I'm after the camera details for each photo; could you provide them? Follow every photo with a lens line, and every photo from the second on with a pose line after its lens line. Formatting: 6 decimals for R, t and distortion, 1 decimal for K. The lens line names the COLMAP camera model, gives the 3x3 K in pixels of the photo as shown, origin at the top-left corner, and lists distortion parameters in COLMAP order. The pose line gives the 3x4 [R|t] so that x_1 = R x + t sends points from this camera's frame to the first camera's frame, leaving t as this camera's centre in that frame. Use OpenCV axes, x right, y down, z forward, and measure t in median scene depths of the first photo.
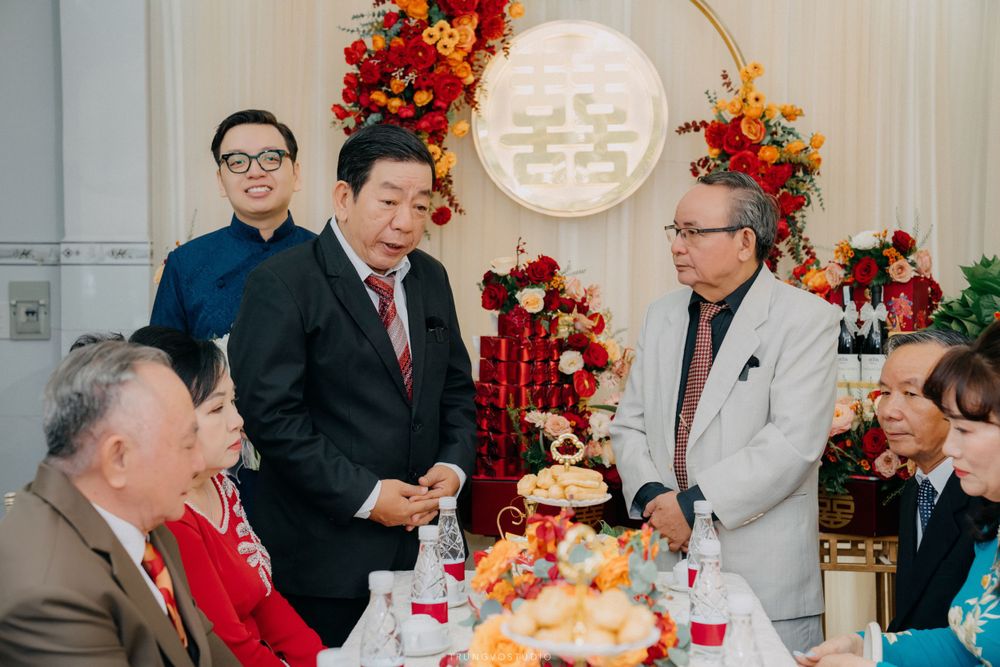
lens RADIAL K [[1471.3, 0, 498.2], [0, 1471.3, 332.6], [0, 0, 1]] dist [0.110180, 0.000000]
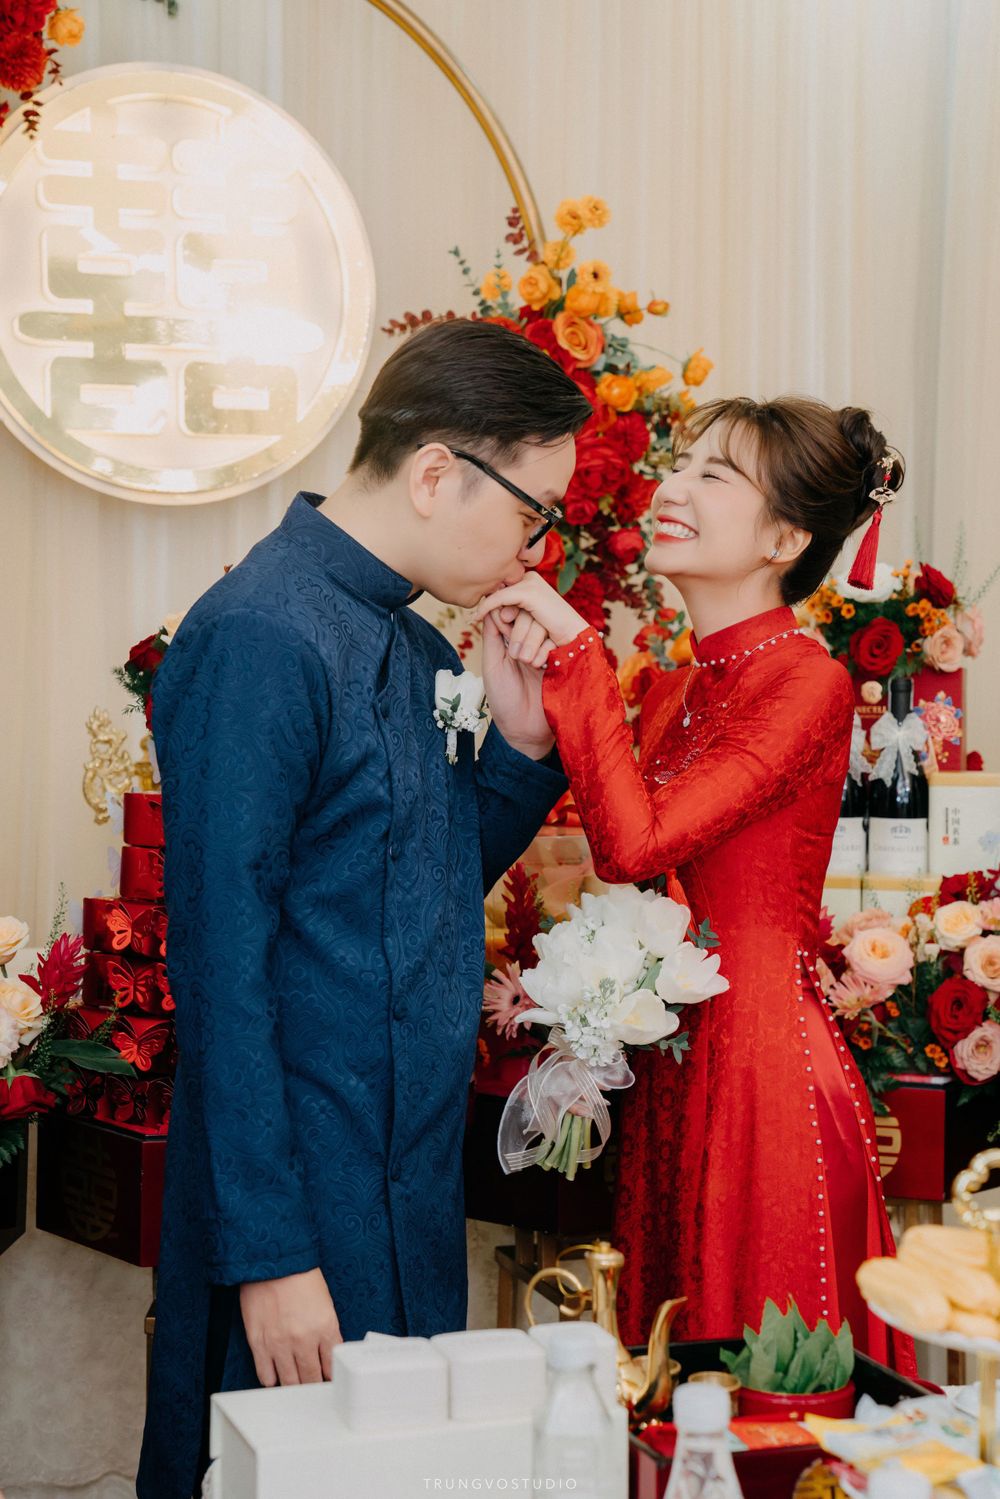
lens RADIAL K [[2595.2, 0, 502.2], [0, 2595.2, 751.7], [0, 0, 1]] dist [0.199540, 0.000000]
pose [[0.922852, -0.006681, 0.385097, -0.176774], [-0.005053, 0.999553, 0.029451, -0.028427], [-0.385122, -0.029125, 0.922406, 0.228531]]
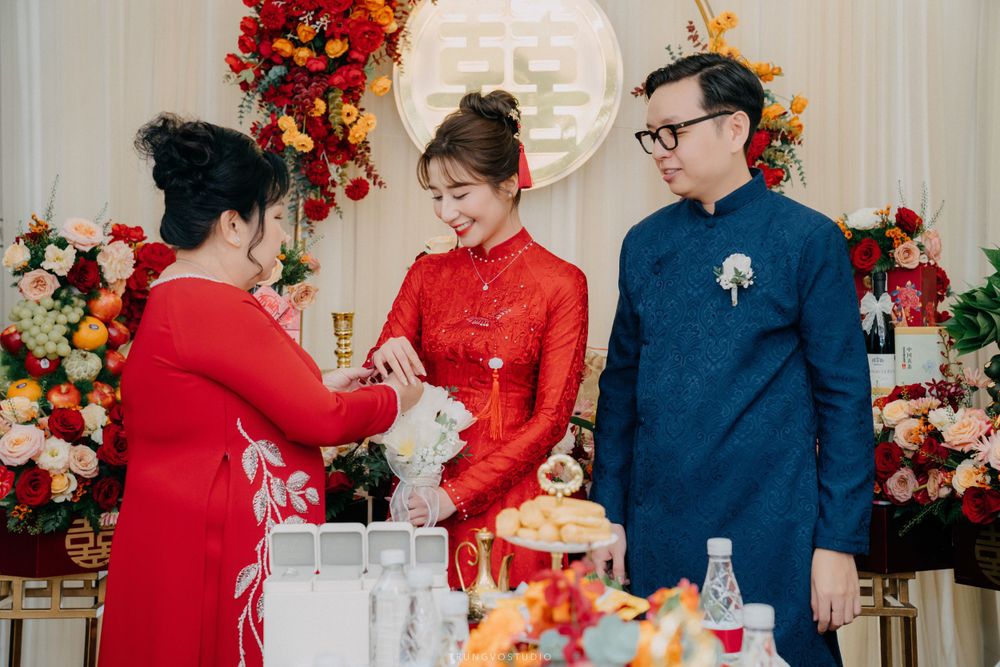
lens RADIAL K [[1600.4, 0, 506.9], [0, 1600.4, 275.2], [0, 0, 1]] dist [0.184466, 0.000000]
pose [[0.997120, 0.001852, 0.075813, -0.023491], [0.000868, 0.999358, -0.035830, 0.002558], [-0.075831, 0.035793, 0.996478, 0.087518]]
